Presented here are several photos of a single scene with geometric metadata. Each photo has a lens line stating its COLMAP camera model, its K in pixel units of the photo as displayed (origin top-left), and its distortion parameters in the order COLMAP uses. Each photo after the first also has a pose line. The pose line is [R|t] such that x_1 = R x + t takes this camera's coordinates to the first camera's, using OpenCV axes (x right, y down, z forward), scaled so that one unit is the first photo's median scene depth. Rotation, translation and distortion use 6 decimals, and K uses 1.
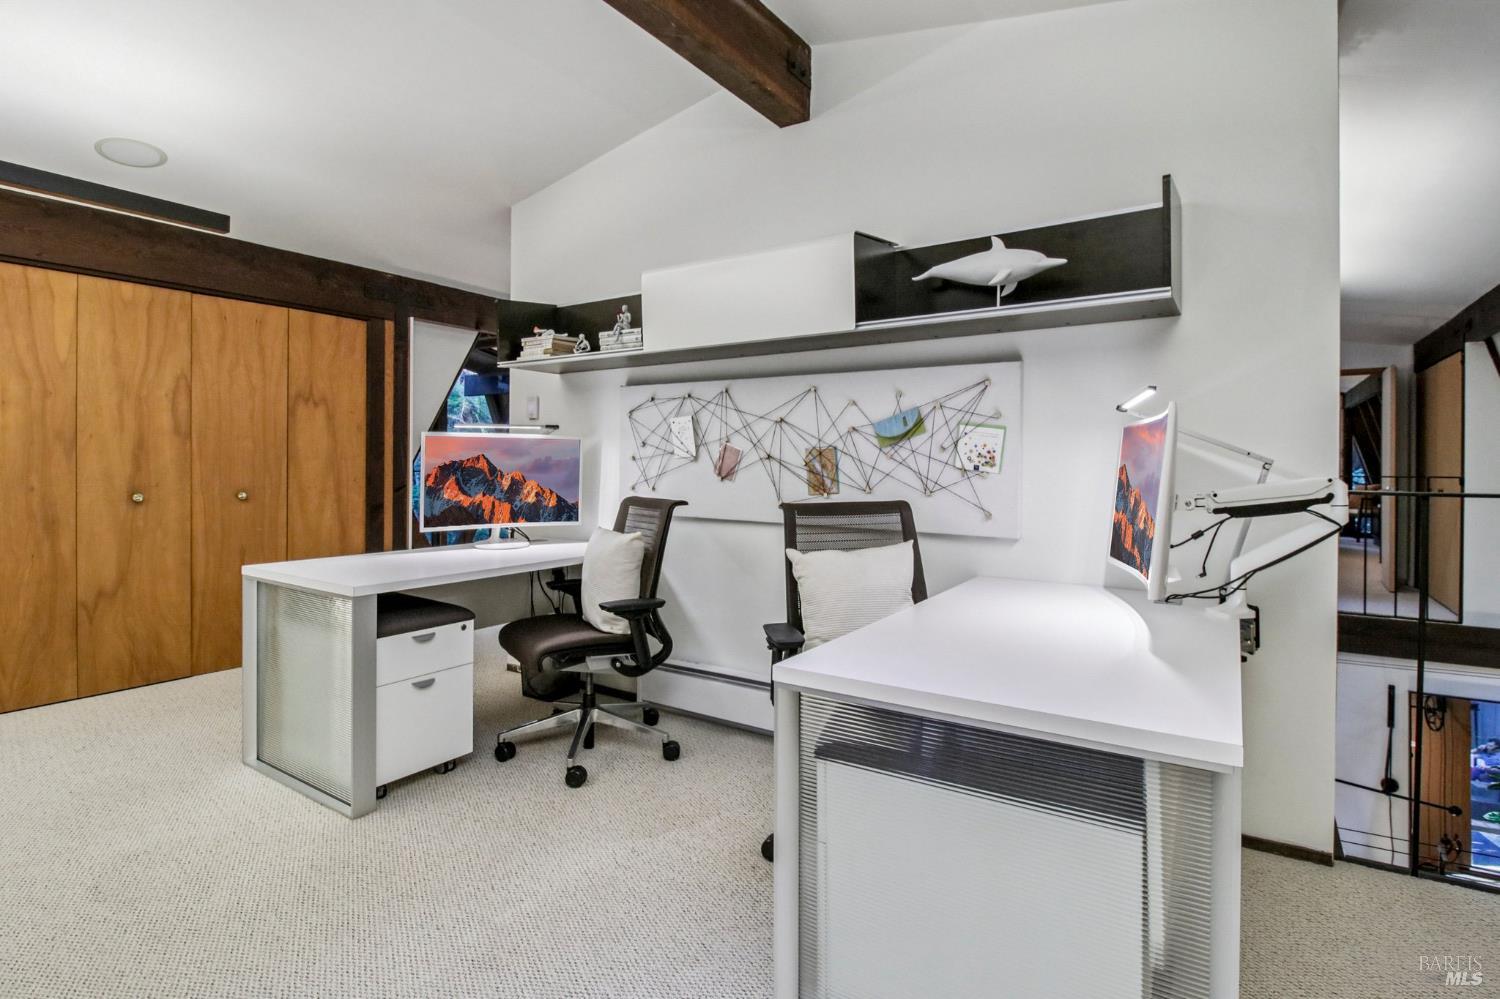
lens RADIAL K [[738.1, 0, 751.1], [0, 738.1, 470.5], [0, 0, 1]] dist [-0.014834, -0.000199]
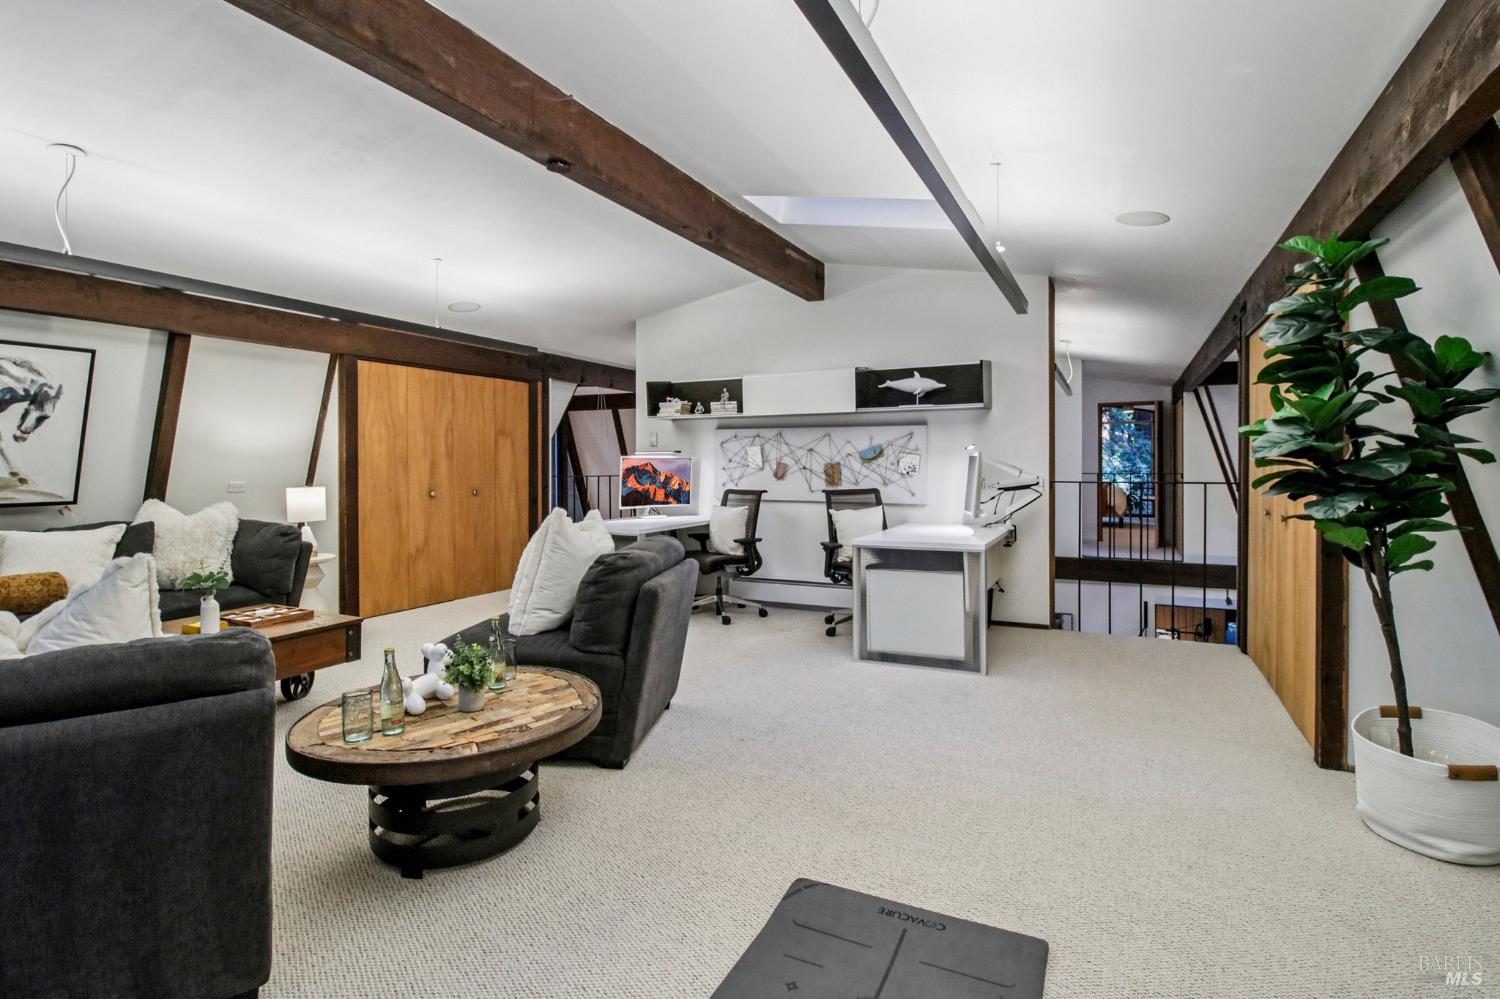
lens RADIAL K [[738.1, 0, 751.1], [0, 738.1, 470.5], [0, 0, 1]] dist [-0.014834, -0.000199]
pose [[0.991920, -0.010030, 0.126470, -0.363507], [0.010092, 0.999949, 0.000149, -0.012918], [-0.126465, 0.001128, 0.991970, -0.936727]]
